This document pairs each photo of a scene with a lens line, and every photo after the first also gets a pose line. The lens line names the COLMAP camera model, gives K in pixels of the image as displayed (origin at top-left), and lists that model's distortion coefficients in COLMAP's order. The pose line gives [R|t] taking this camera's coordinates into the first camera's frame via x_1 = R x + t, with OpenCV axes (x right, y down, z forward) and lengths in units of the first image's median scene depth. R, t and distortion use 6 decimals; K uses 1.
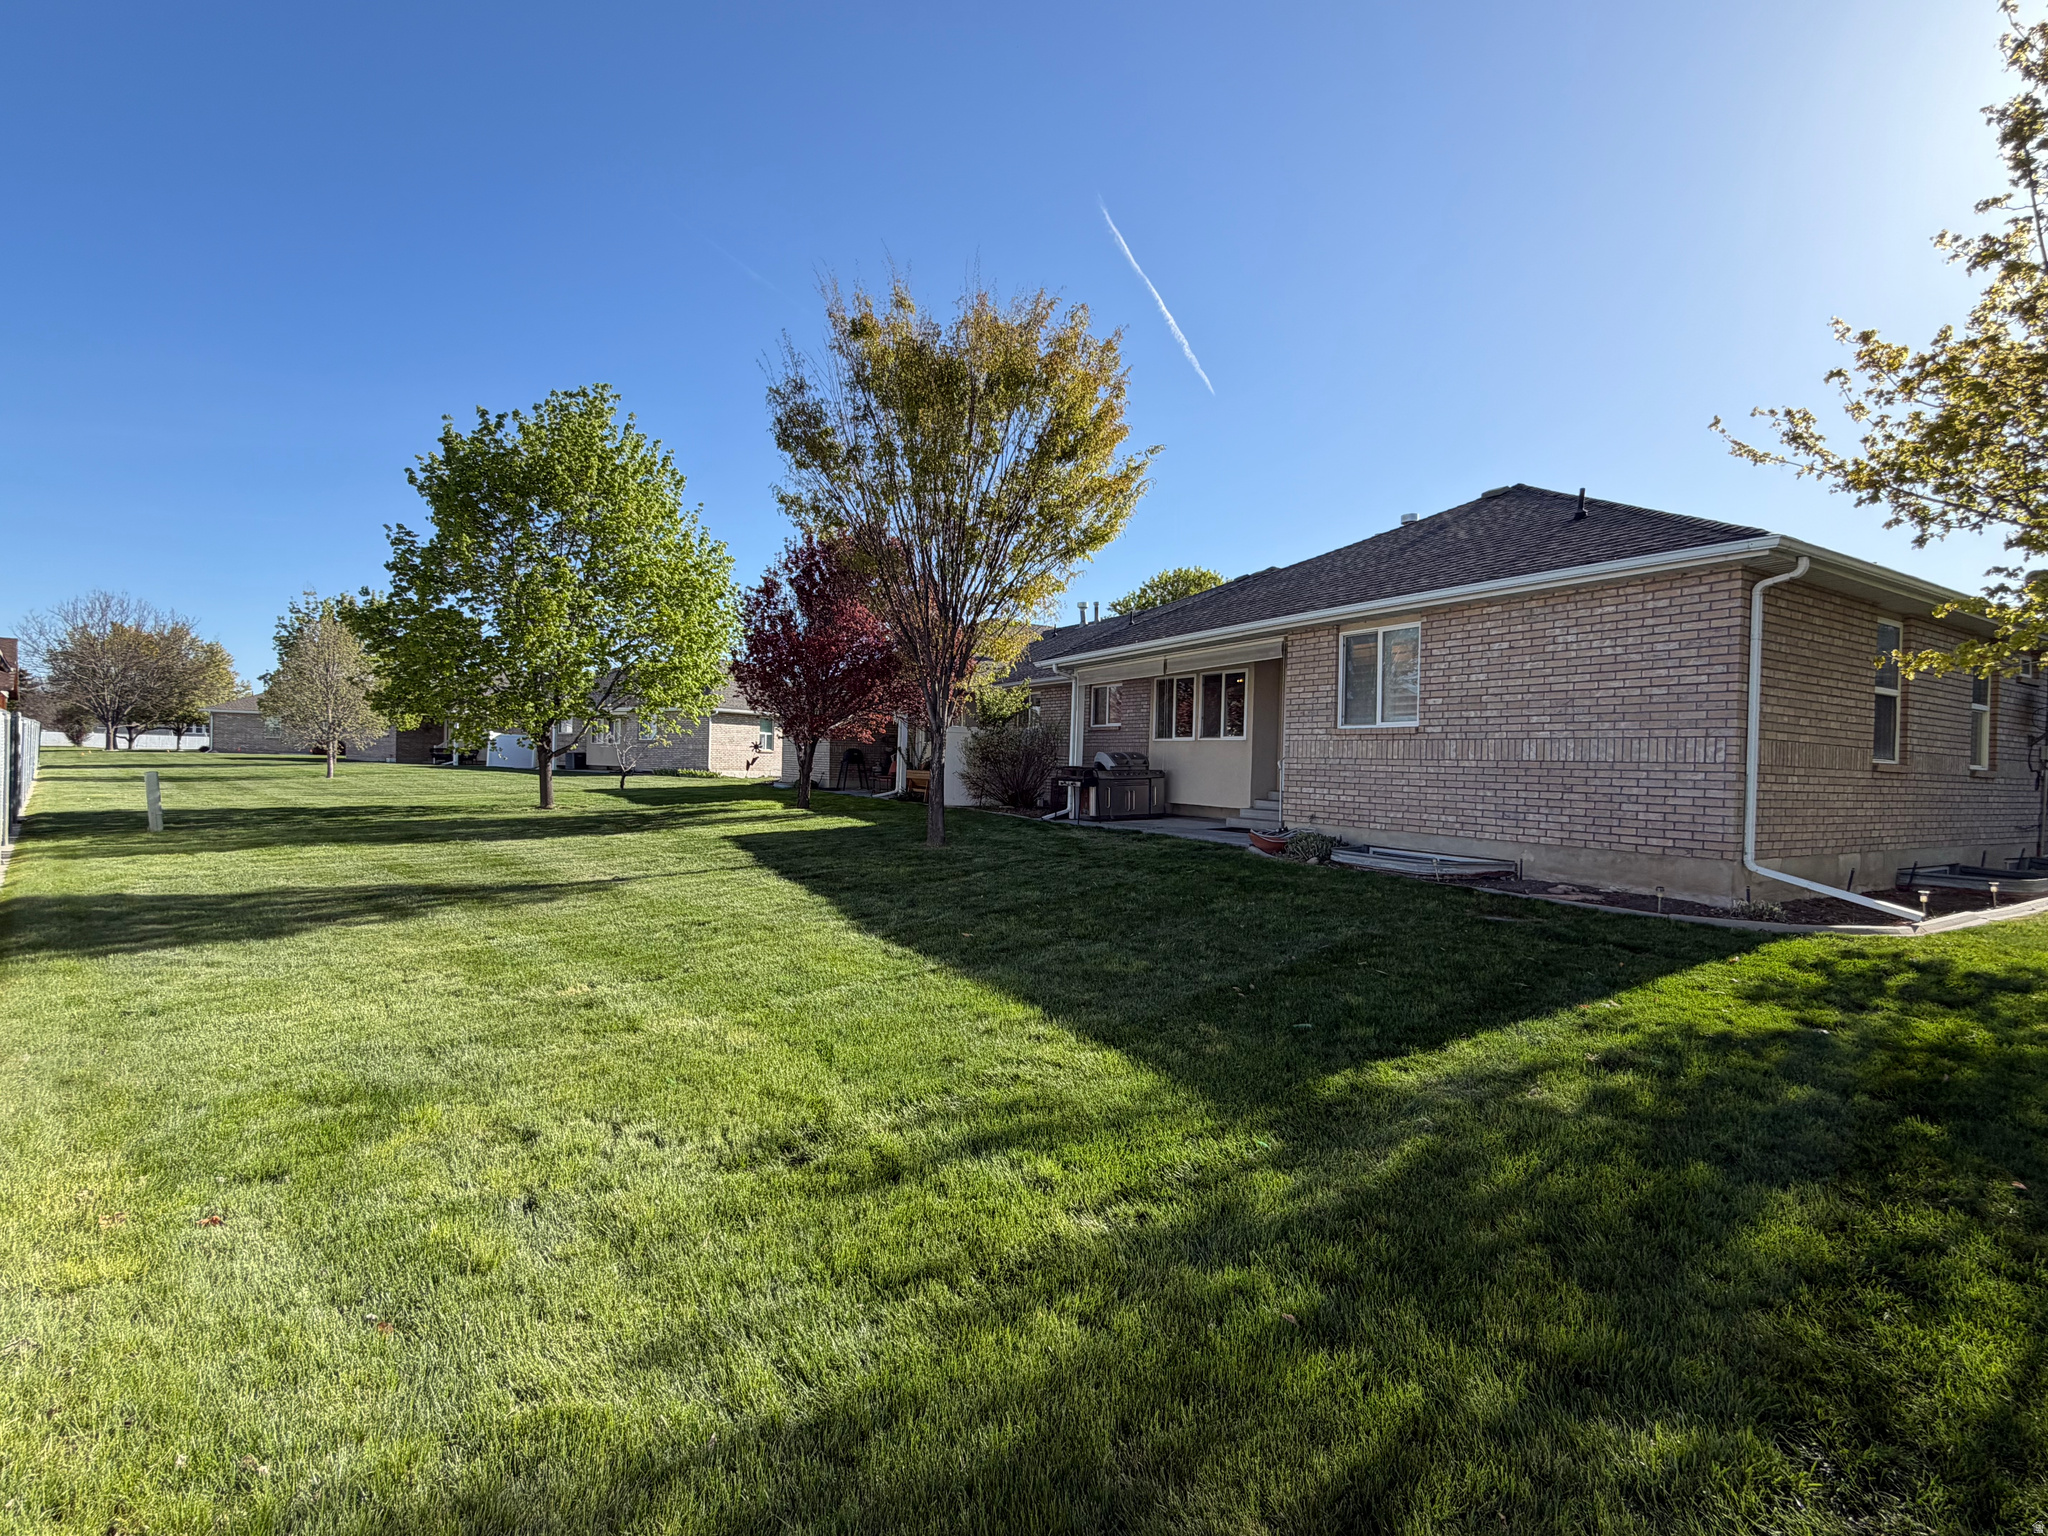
lens RADIAL K [[903.6, 0, 1024.0], [0, 903.6, 768.0], [0, 0, 1]] dist [-0.001439, -0.000451]
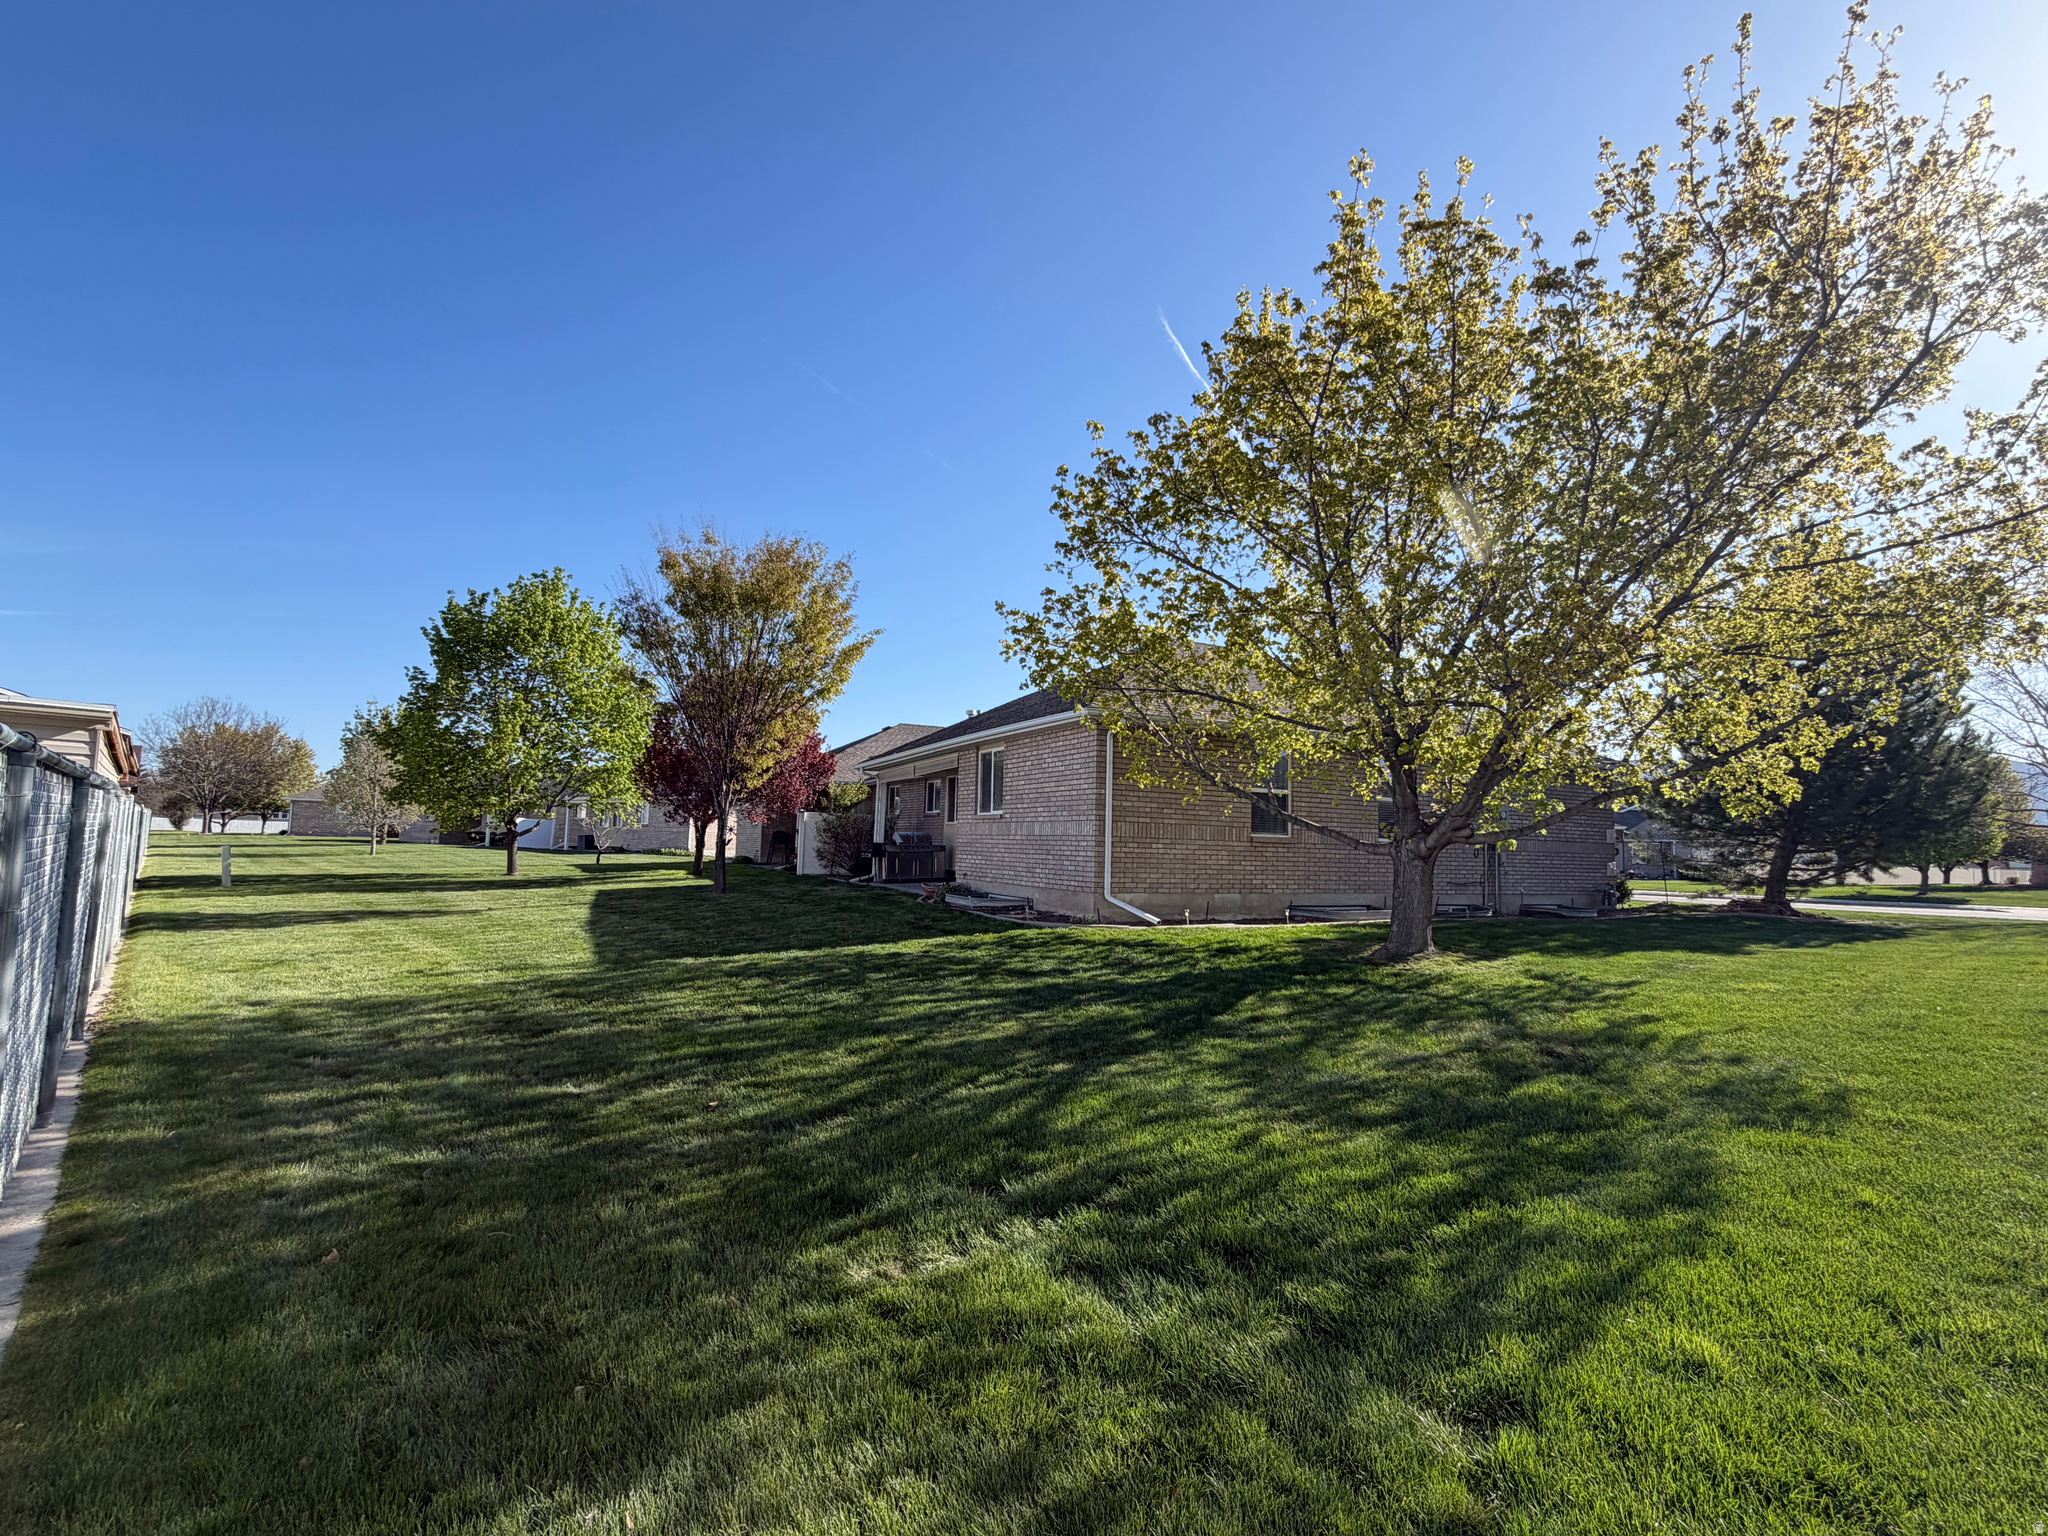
lens RADIAL K [[902.9, 0, 1024.0], [0, 902.9, 768.0], [0, 0, 1]] dist [0.000249, -0.000266]
pose [[0.998344, -0.004941, -0.057315, 0.322040], [-0.000389, 0.995701, -0.092622, 0.010995], [0.057526, 0.092491, 0.994050, -0.309608]]
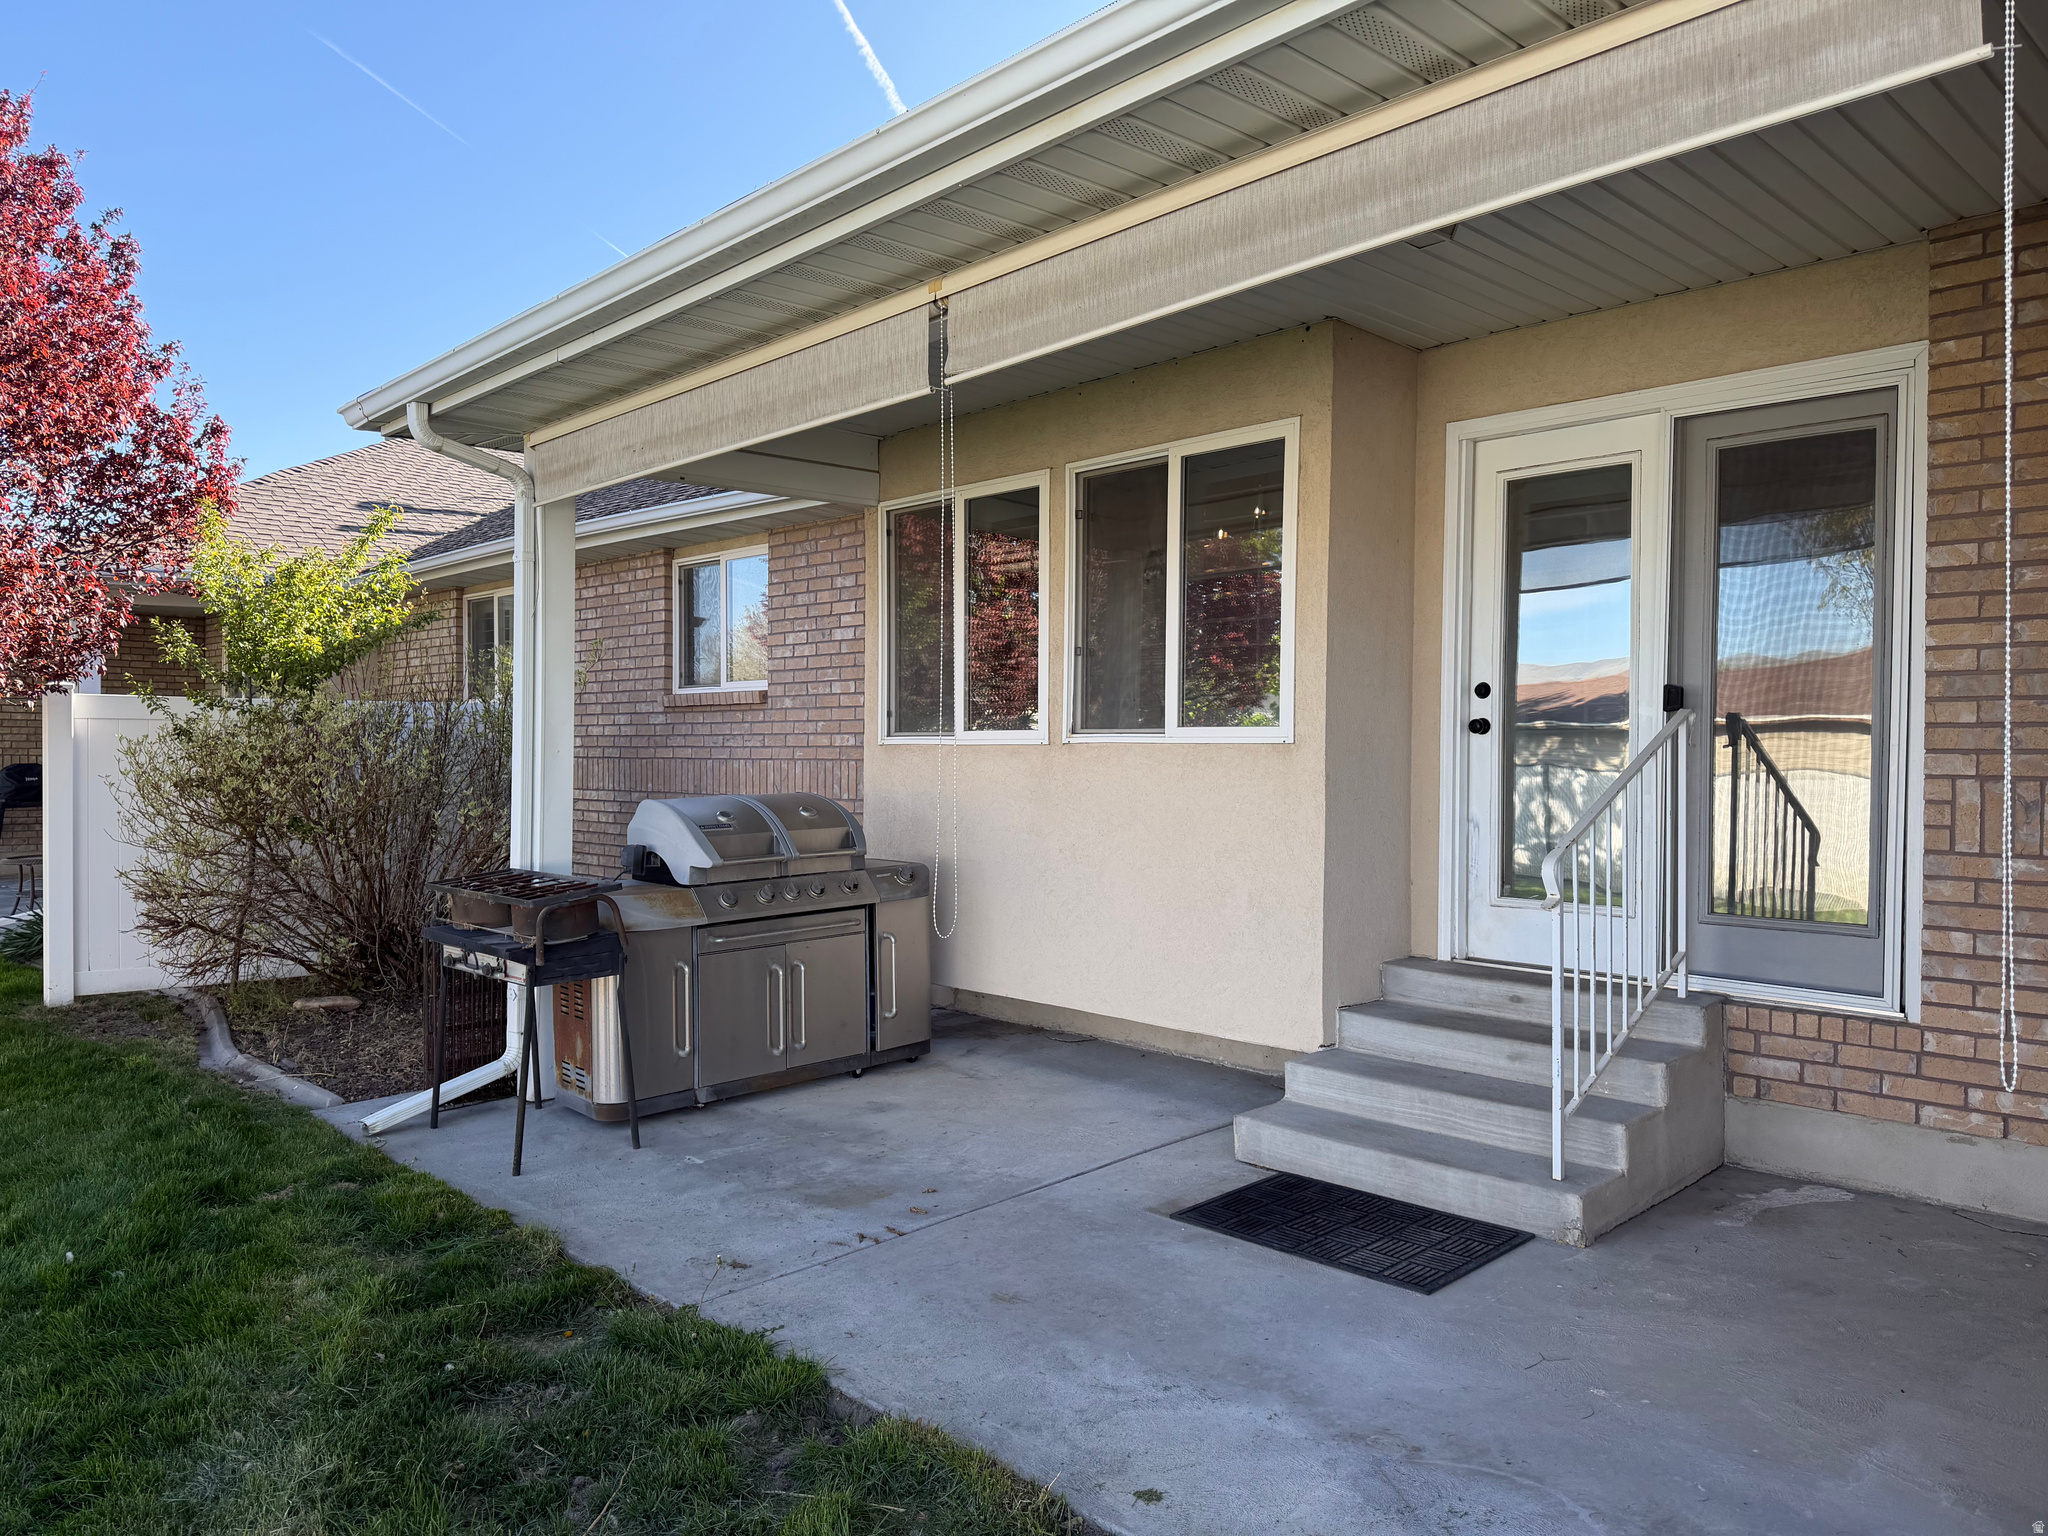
lens RADIAL K [[1421.2, 0, 1024.0], [0, 1421.2, 768.0], [0, 0, 1]] dist [0.005201, 0.001372]
pose [[0.970385, -0.026668, 0.240088, 0.082387], [0.023685, 0.999602, 0.015300, -0.027002], [-0.240401, -0.009161, 0.970631, 0.571313]]
